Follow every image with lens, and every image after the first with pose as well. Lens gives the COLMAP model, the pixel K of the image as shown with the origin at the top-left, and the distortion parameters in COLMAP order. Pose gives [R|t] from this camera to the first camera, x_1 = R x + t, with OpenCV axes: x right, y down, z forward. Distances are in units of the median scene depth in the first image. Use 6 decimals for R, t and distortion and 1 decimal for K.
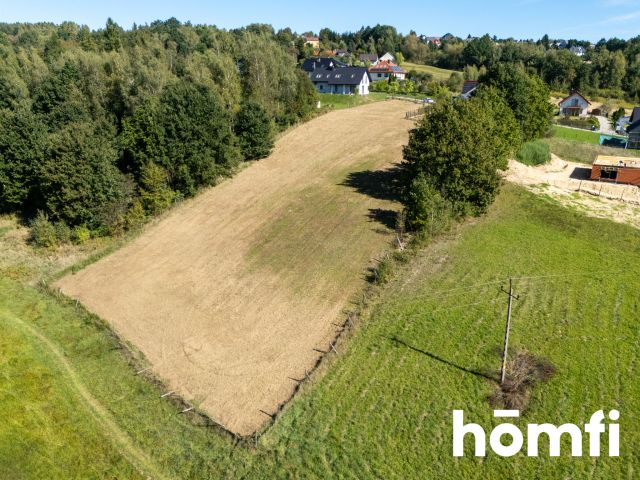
lens RADIAL K [[470.6, 0, 320.0], [0, 470.6, 240.0], [0, 0, 1]] dist [0.056315, -0.038263]
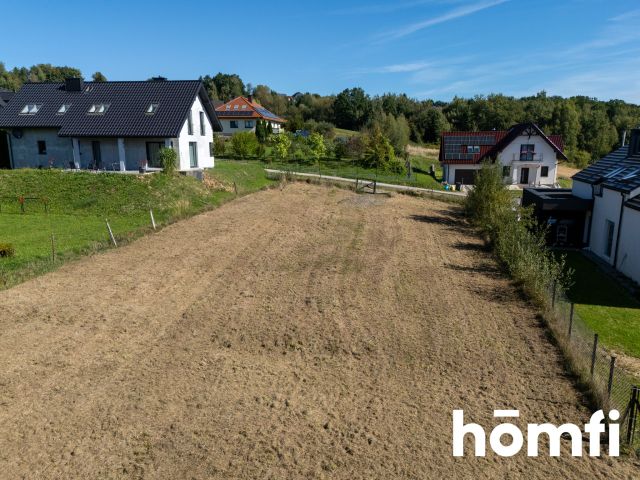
lens RADIAL K [[470.6, 0, 320.0], [0, 470.6, 240.0], [0, 0, 1]] dist [0.056315, -0.038263]
pose [[0.951424, -0.067643, 0.300361, 0.139220], [0.103923, 0.988868, -0.106488, -0.425421], [-0.289814, 0.132530, 0.947863, 1.330431]]
